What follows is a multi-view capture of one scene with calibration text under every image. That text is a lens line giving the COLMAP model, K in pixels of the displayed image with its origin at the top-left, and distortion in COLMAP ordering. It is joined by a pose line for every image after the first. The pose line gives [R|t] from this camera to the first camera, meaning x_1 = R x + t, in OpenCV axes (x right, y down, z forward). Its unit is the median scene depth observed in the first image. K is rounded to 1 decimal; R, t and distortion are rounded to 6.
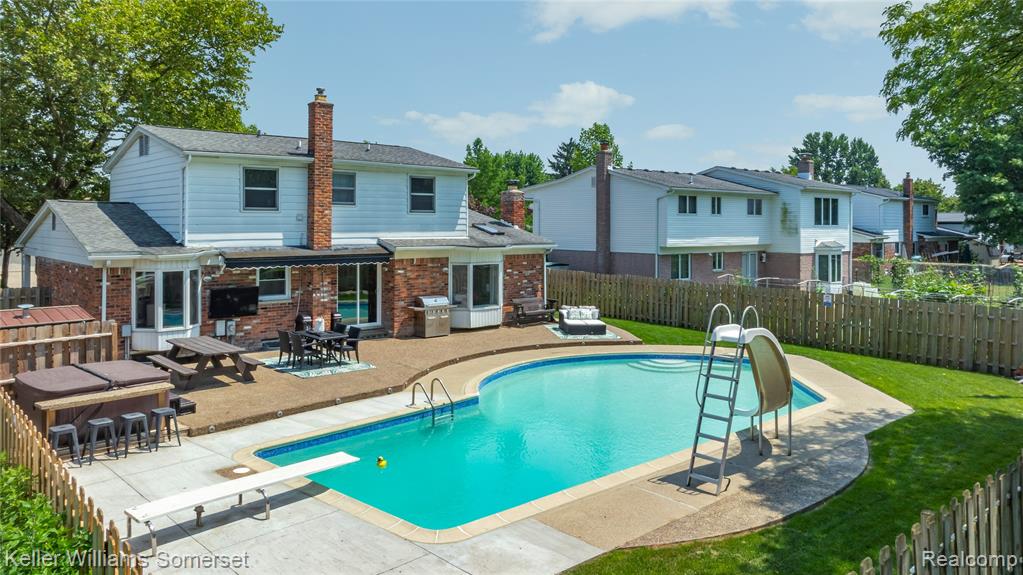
lens RADIAL K [[738.9, 0, 511.5], [0, 738.9, 287.5], [0, 0, 1]] dist [0.000156, -0.000512]
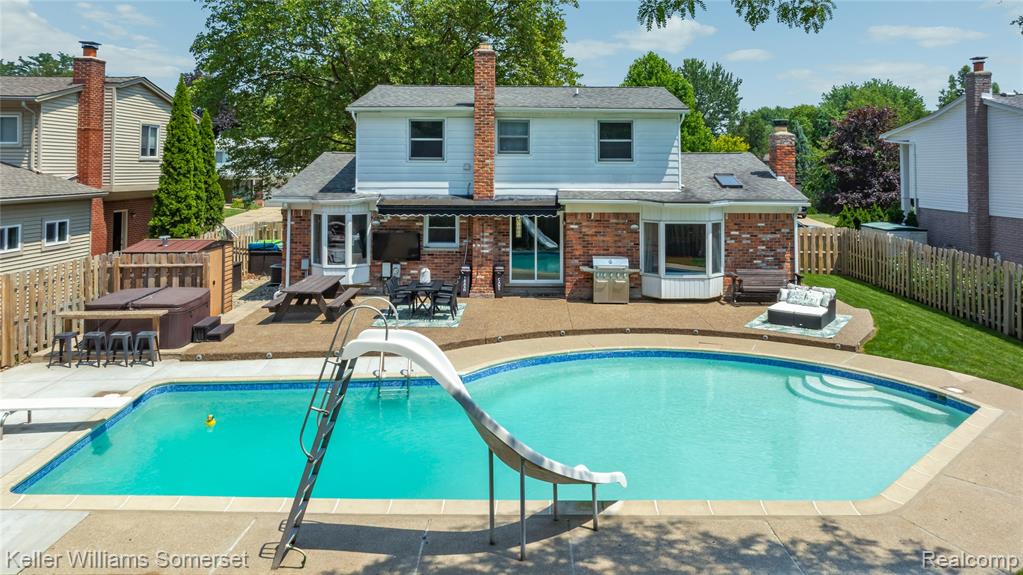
lens RADIAL K [[748.4, 0, 551.7], [0, 748.4, 191.9], [0, 0, 1]] dist [-0.005629, -0.001769]
pose [[0.749890, 0.024530, -0.661108, 0.462758], [-0.061728, 0.997547, -0.033005, -0.033882], [0.658676, 0.065559, 0.749565, 0.312160]]
